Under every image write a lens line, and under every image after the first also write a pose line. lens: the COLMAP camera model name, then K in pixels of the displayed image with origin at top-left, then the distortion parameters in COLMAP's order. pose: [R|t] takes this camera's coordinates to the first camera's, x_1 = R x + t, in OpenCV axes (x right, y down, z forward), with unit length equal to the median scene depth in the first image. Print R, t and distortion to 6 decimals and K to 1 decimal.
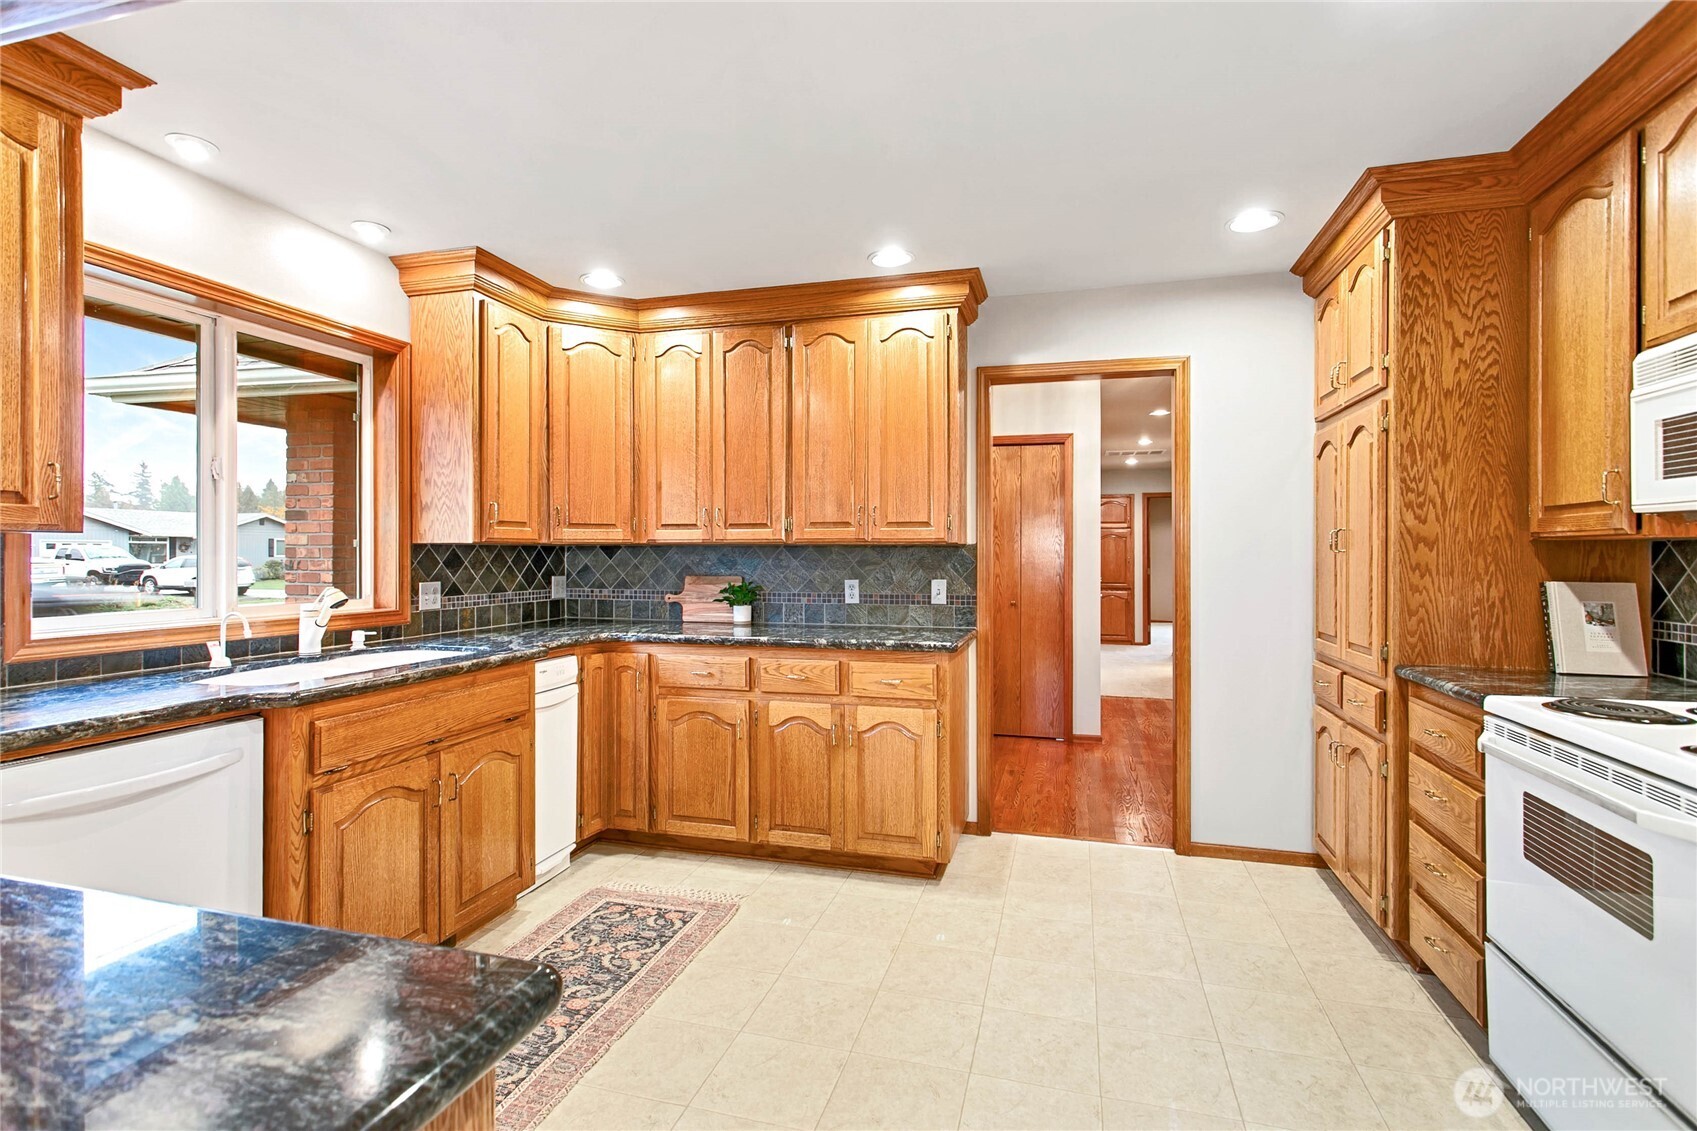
lens RADIAL K [[807.3, 0, 841.4], [0, 807.3, 551.4], [0, 0, 1]] dist [-0.000822, 0.003481]
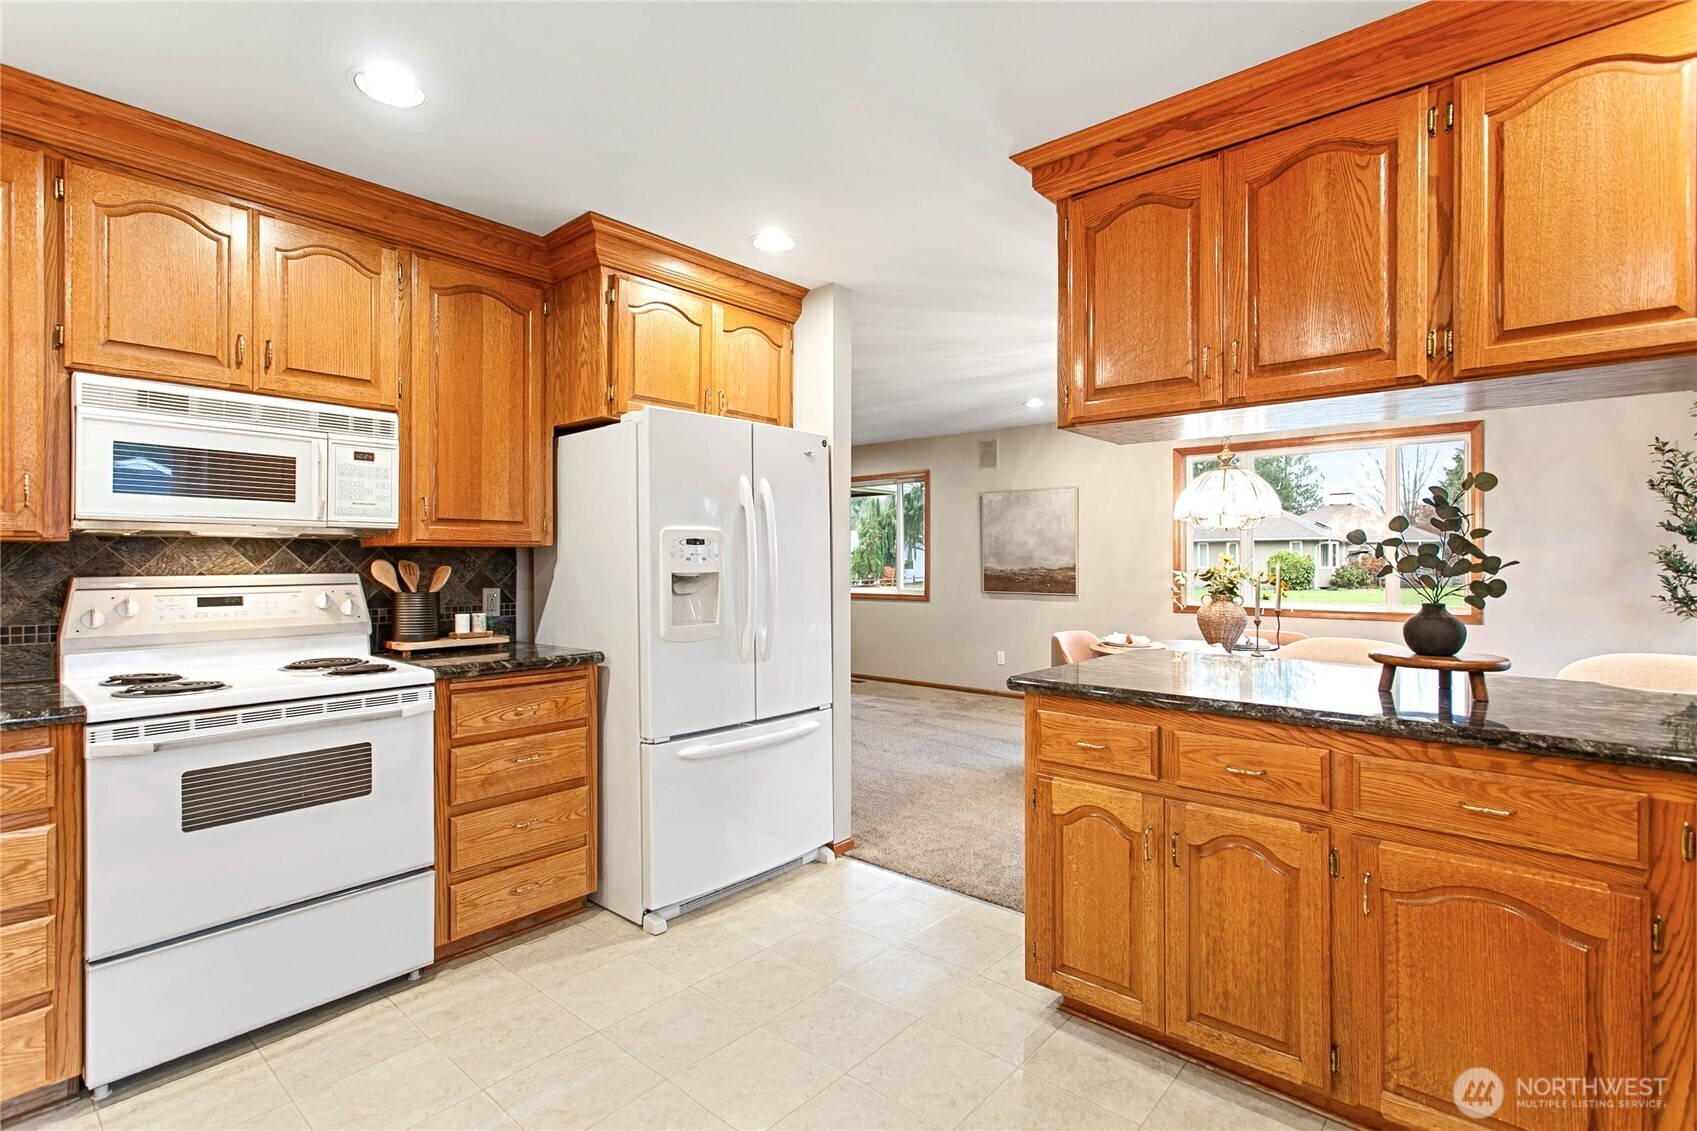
lens RADIAL K [[807.3, 0, 836.5], [0, 807.3, 558.0], [0, 0, 1]] dist [-0.000822, 0.003481]
pose [[-0.905090, -0.000907, 0.425219, -0.231961], [-0.001713, 0.999997, -0.001513, 0.003283], [-0.425217, -0.002097, -0.905089, 0.884329]]
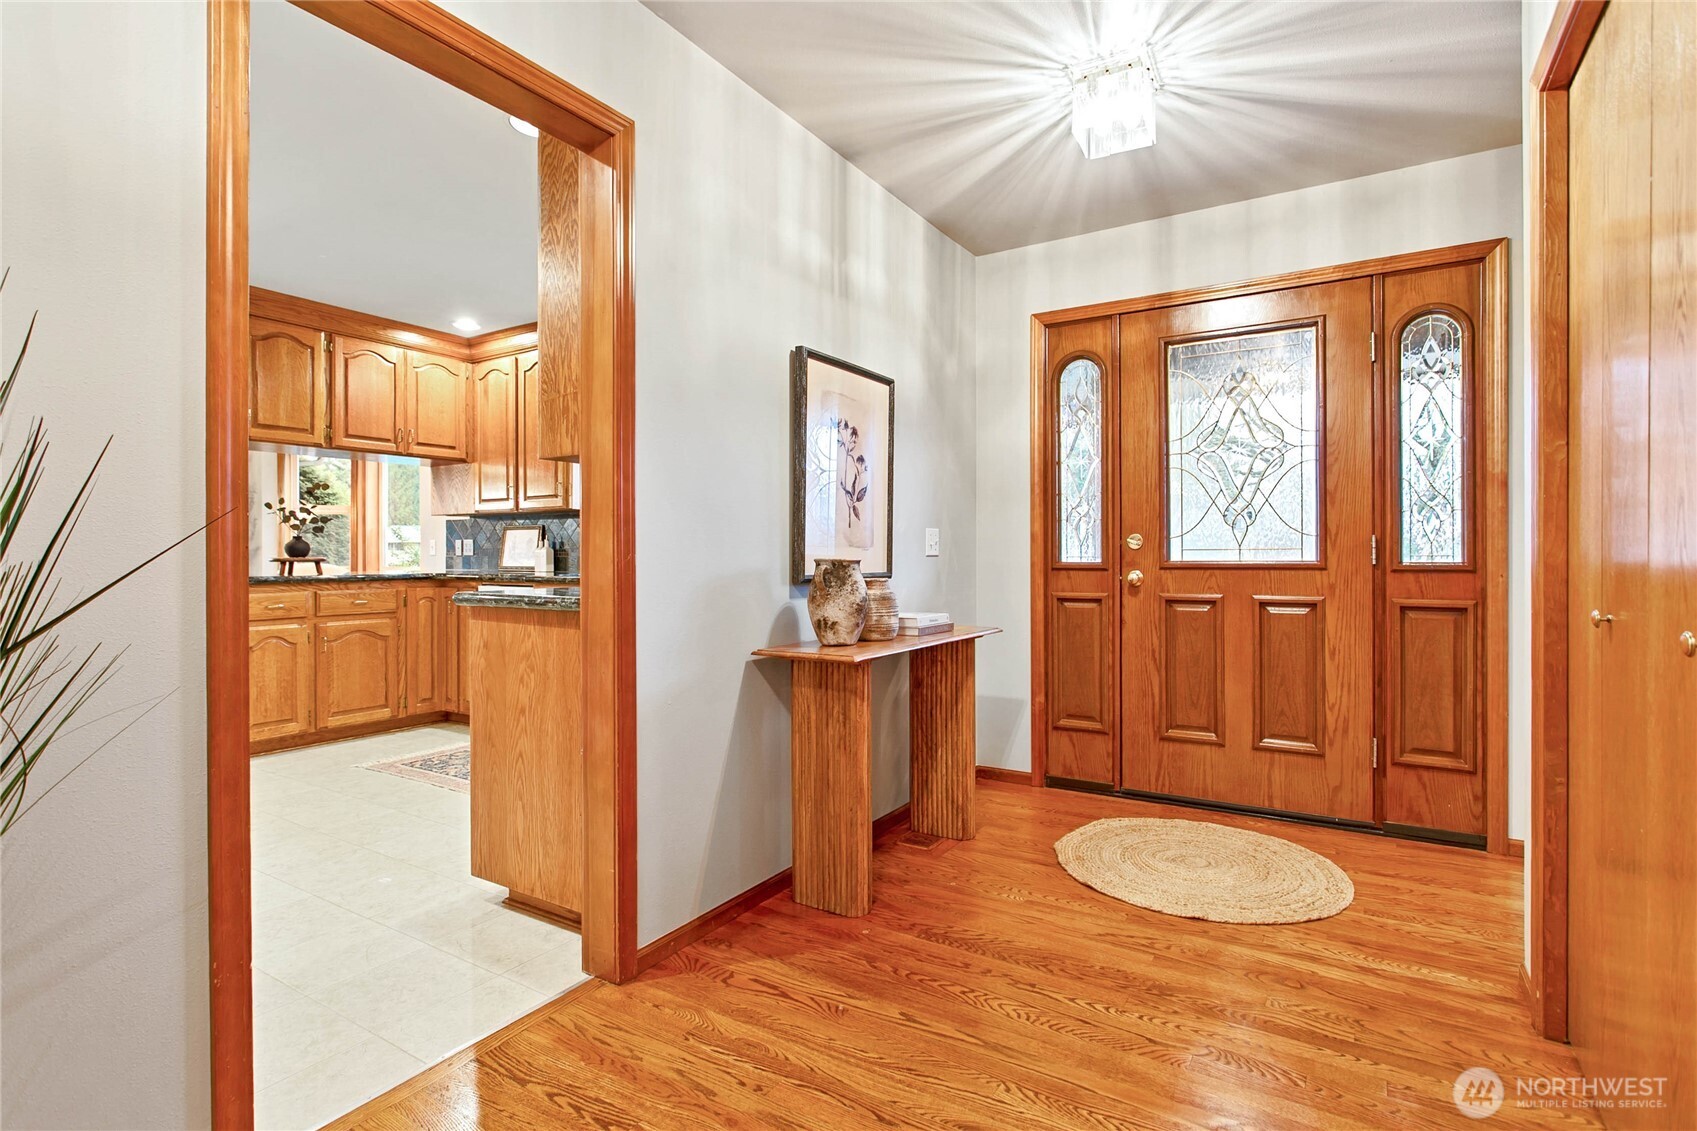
lens RADIAL K [[831.2, 0, 840.2], [0, 831.2, 562.1], [0, 0, 1]] dist [-0.002309, 0.000966]
pose [[-0.280987, 0.007534, -0.959682, 0.756925], [0.000471, 0.999970, 0.007712, 0.071159], [0.959712, 0.001714, -0.280982, 1.476352]]
